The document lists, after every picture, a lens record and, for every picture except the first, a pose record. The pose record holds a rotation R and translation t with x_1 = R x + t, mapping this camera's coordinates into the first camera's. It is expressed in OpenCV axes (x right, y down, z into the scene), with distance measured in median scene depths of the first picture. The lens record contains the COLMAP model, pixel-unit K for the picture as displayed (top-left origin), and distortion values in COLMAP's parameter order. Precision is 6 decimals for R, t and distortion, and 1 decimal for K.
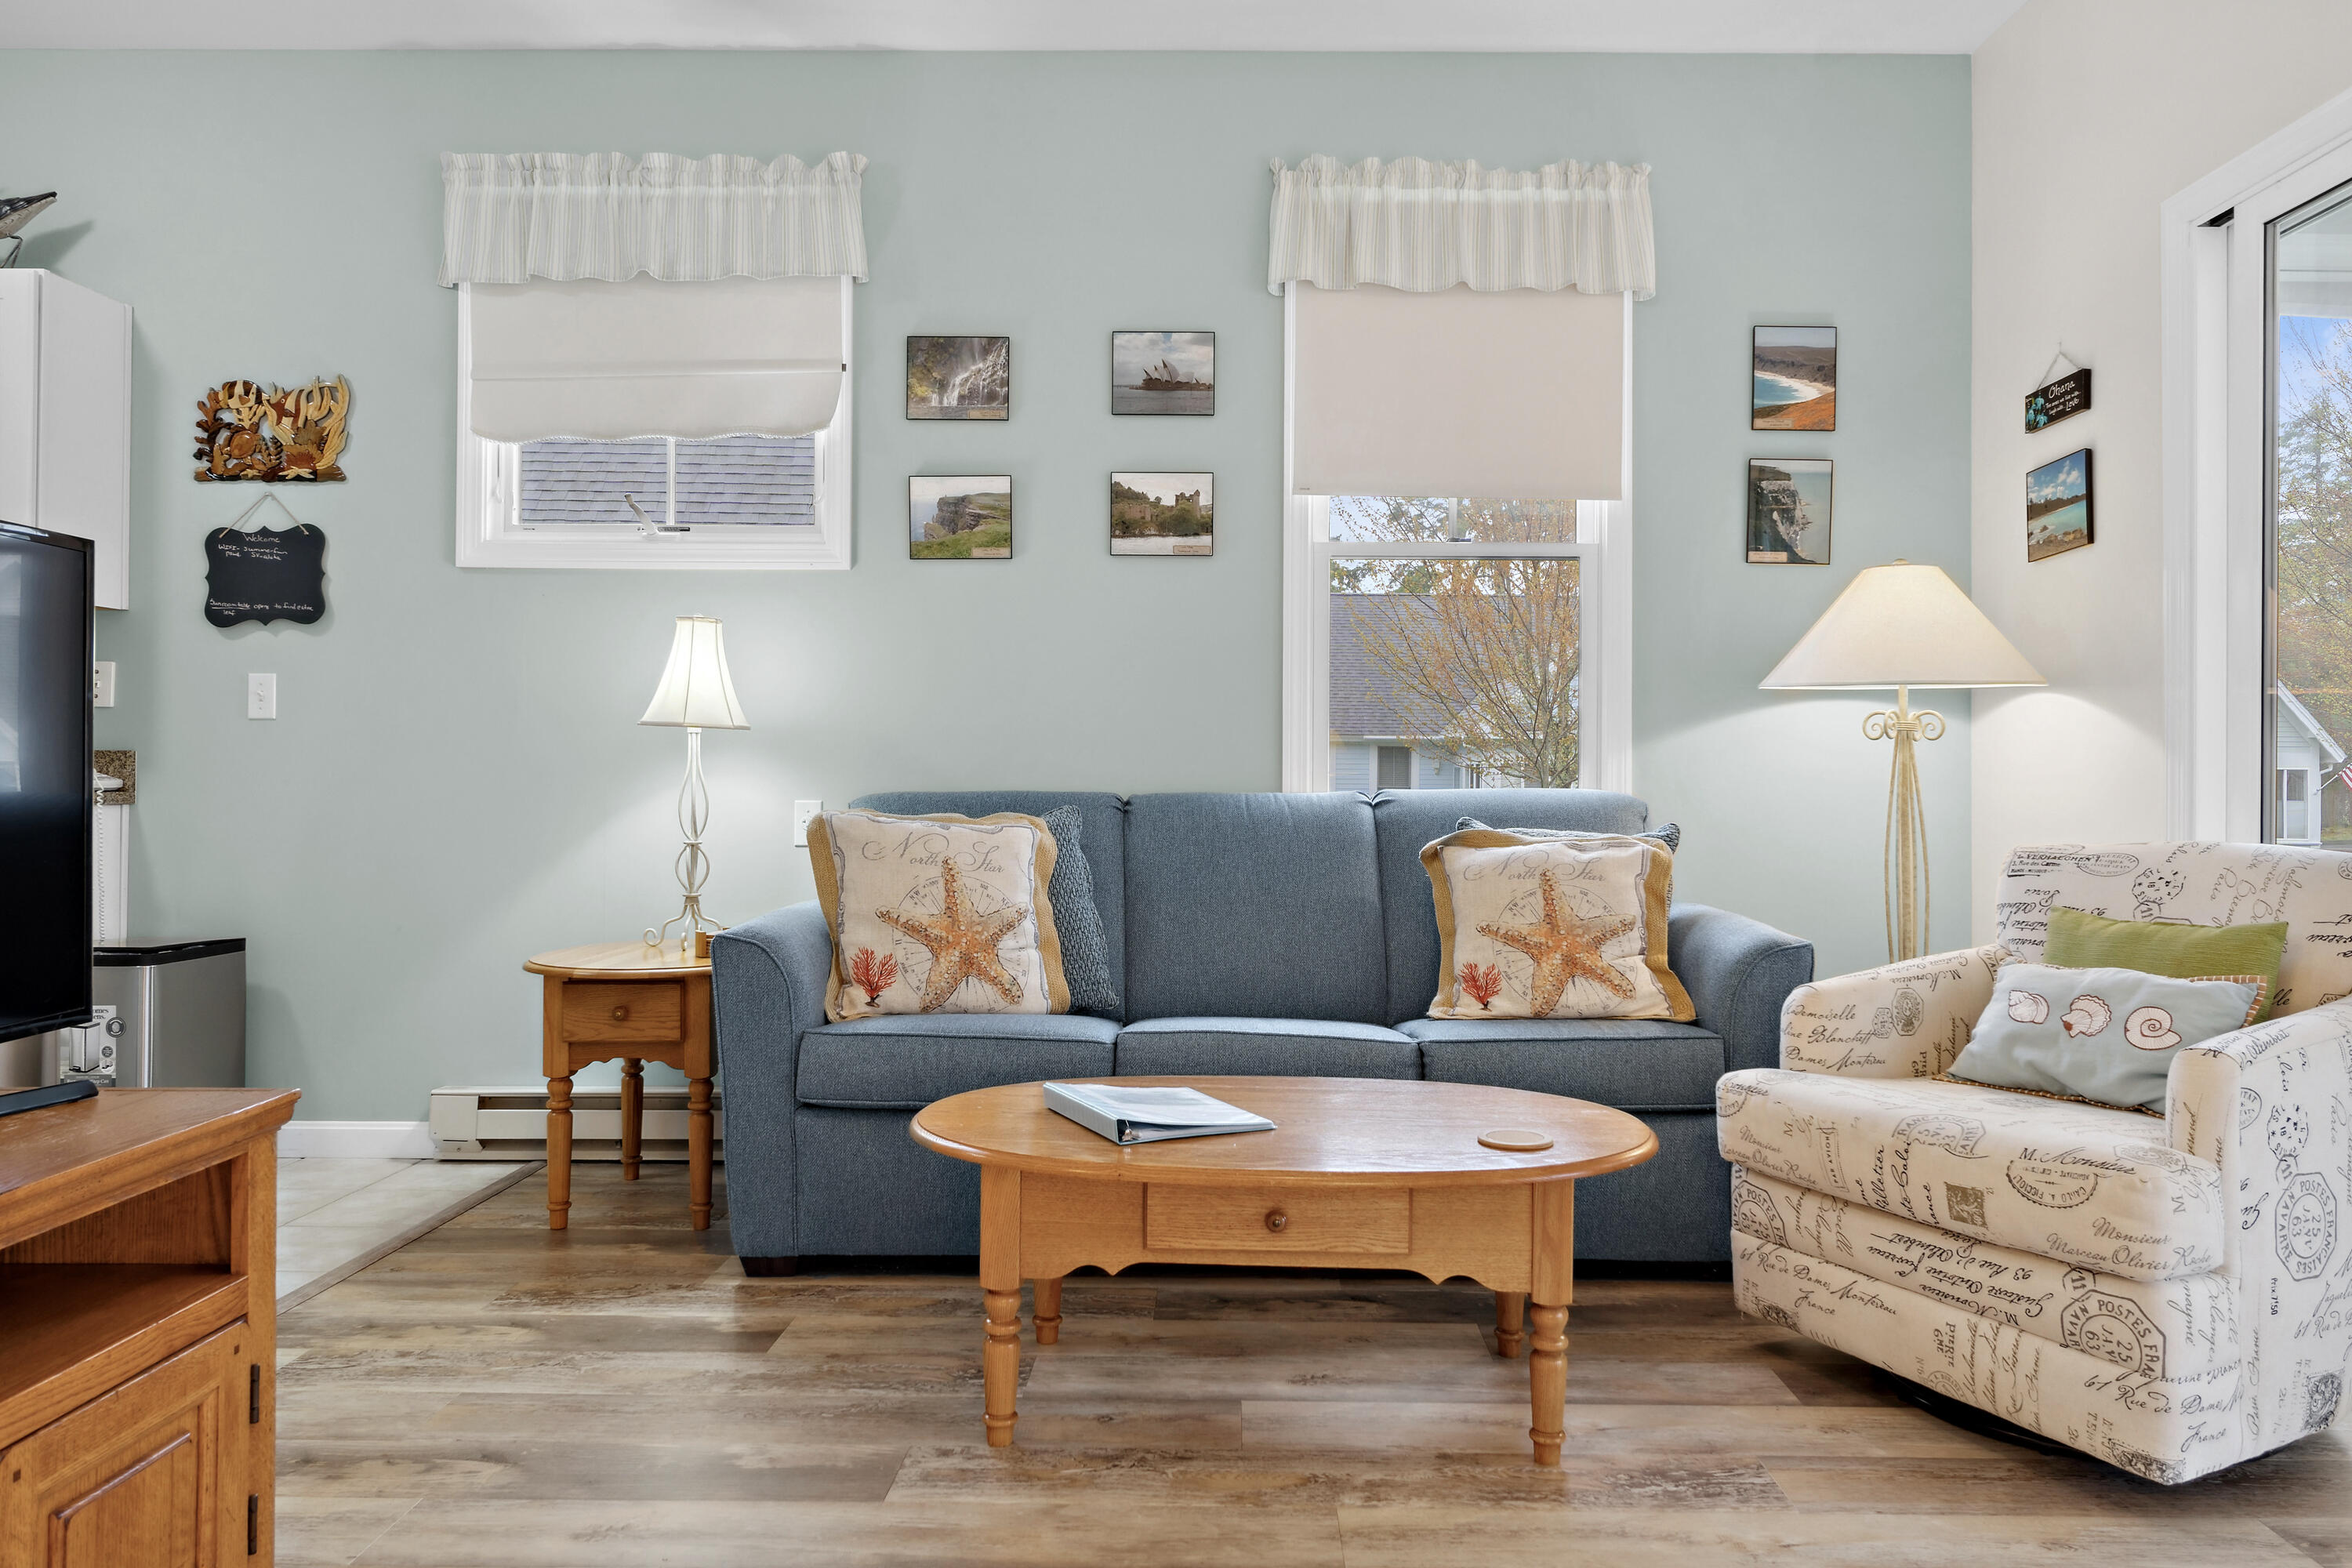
lens RADIAL K [[1607.2, 0, 1189.1], [0, 1607.2, 770.6], [0, 0, 1]] dist [0.000451, -0.004373]
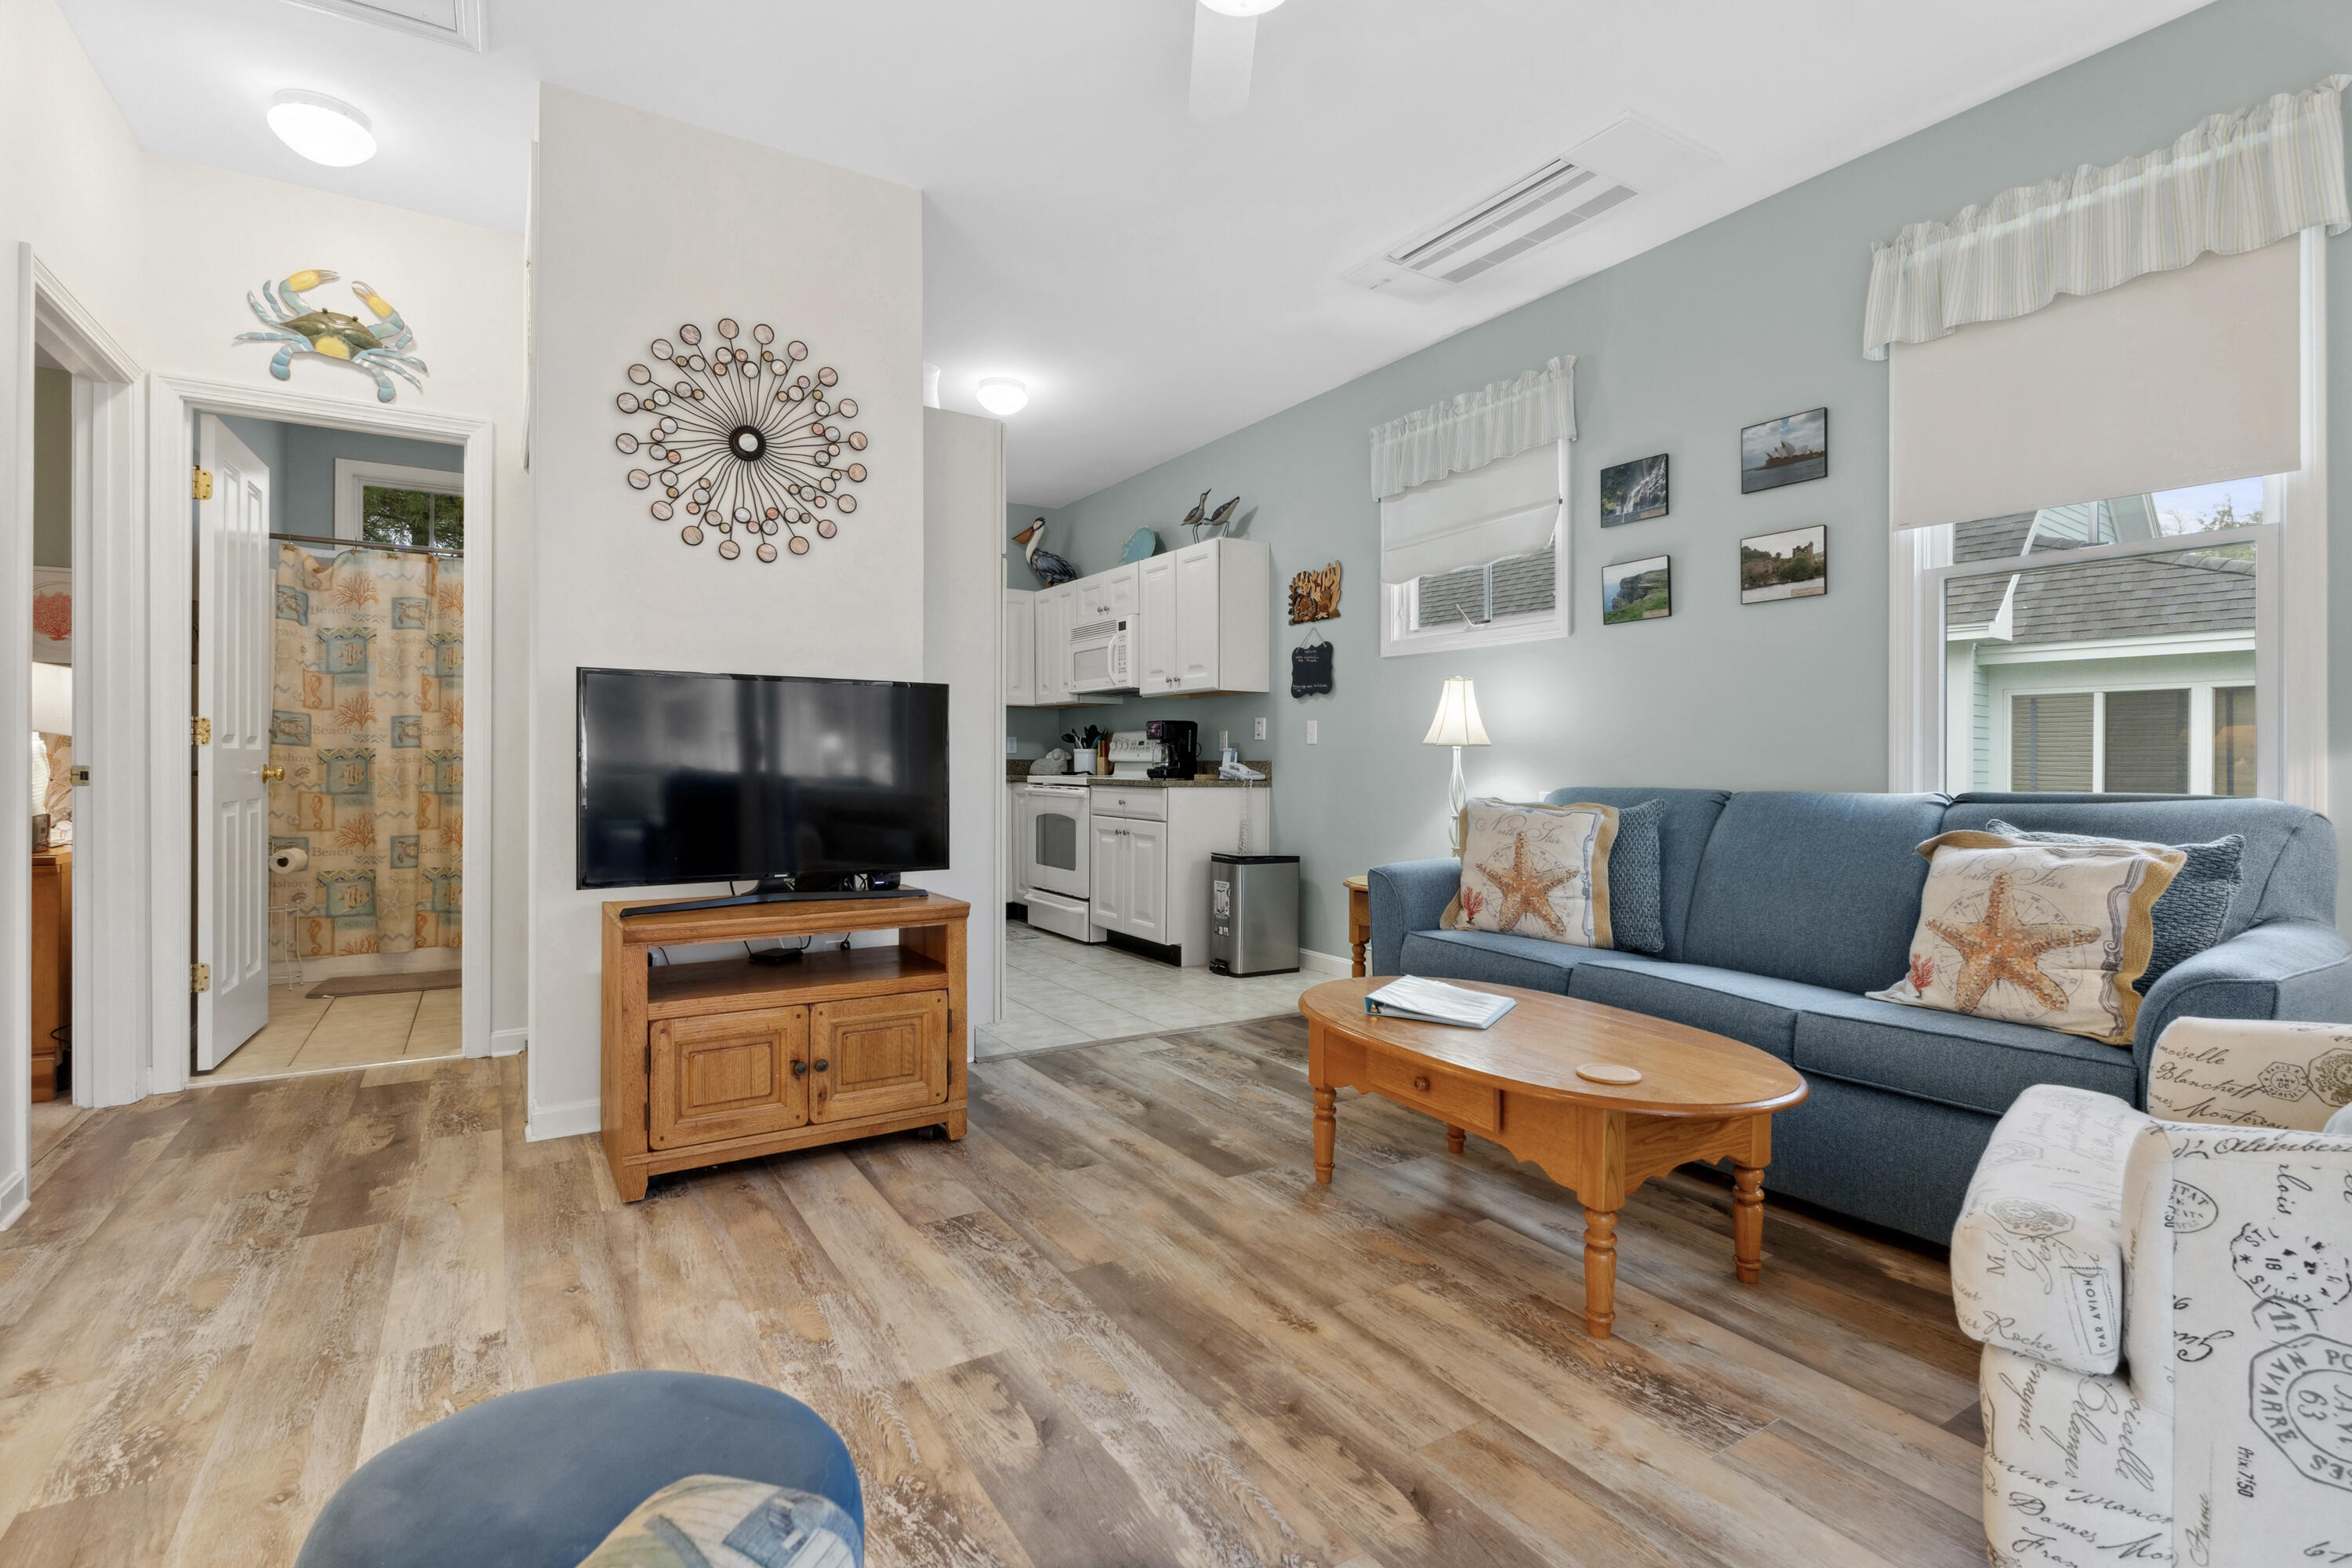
lens RADIAL K [[1068.9, 0, 1174.7], [0, 1068.9, 772.4], [0, 0, 1]] dist [-0.004315, -0.000050]
pose [[0.543176, 0.004373, -0.839608, 0.426874], [-0.001181, 0.999989, 0.004444, -0.003647], [0.839618, -0.001423, 0.543175, 0.162952]]
